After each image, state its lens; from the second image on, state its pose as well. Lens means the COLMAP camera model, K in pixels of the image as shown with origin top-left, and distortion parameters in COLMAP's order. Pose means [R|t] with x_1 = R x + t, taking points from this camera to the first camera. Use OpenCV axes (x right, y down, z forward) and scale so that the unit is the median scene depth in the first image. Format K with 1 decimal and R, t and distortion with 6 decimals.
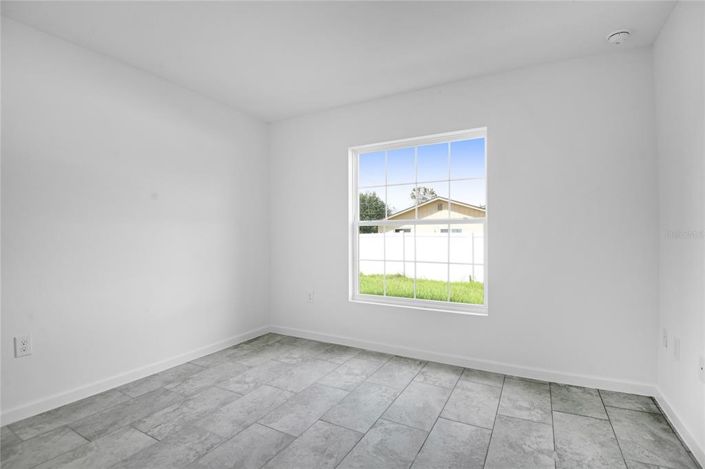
lens RADIAL K [[336.4, 0, 353.2], [0, 336.4, 247.0], [0, 0, 1]] dist [0.000124, -0.000007]
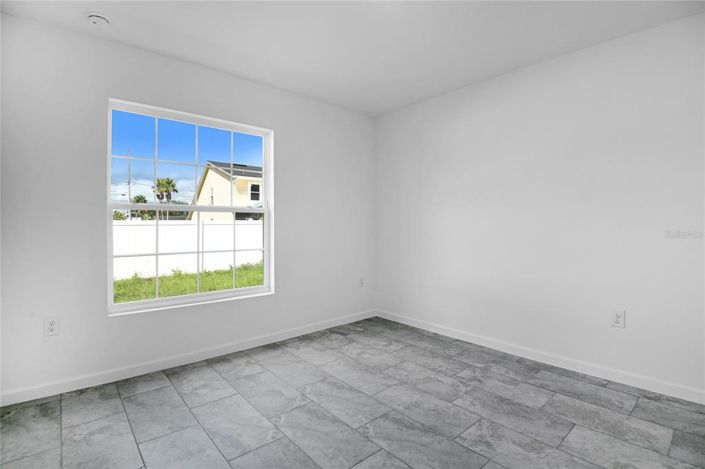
lens RADIAL K [[340.5, 0, 353.9], [0, 340.5, 226.8], [0, 0, 1]] dist [0.000035, -0.000027]
pose [[0.343122, 0.003678, 0.939284, -0.514320], [0.021750, 0.999693, -0.011860, -0.004485], [-0.939039, 0.024498, 0.342937, 0.293948]]
